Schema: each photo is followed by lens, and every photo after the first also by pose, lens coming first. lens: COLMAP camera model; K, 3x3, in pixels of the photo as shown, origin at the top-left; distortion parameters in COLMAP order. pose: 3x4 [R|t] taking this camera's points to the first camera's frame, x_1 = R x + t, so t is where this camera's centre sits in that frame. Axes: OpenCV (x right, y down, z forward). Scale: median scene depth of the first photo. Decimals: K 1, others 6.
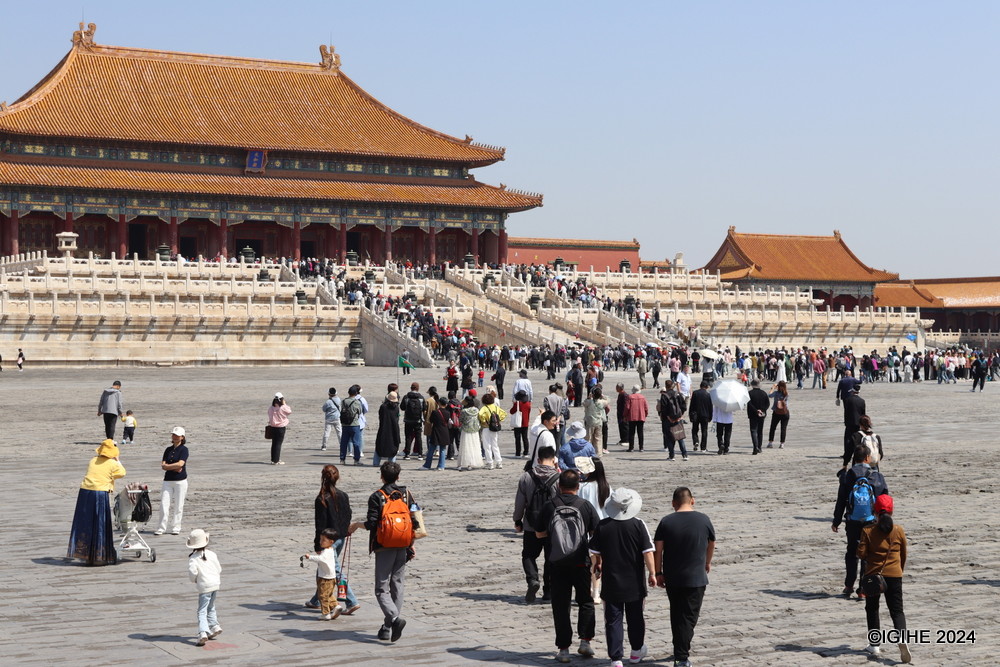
lens RADIAL K [[1787.4, 0, 500.0], [0, 1787.4, 333.5], [0, 0, 1]] dist [0.002292, 0.013326]
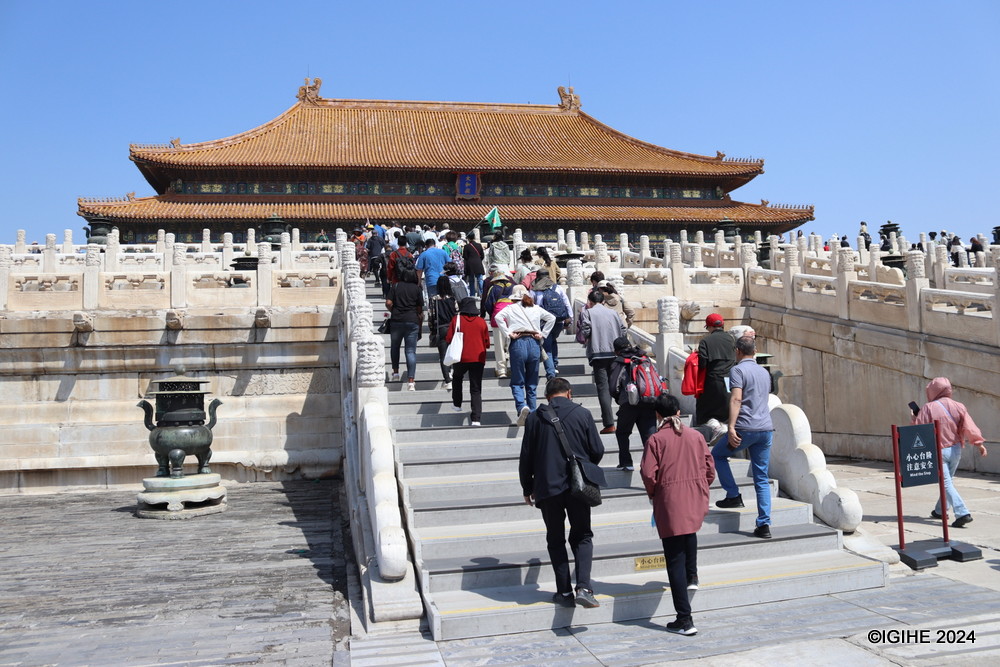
lens RADIAL K [[838.5, 0, 501.3], [0, 838.5, 325.3], [0, 0, 1]] dist [-0.164903, 0.145546]
pose [[0.955947, -0.065333, -0.286178, -0.010270], [0.043361, 0.995651, -0.082458, 0.003975], [0.290321, 0.066417, 0.954622, 0.603260]]
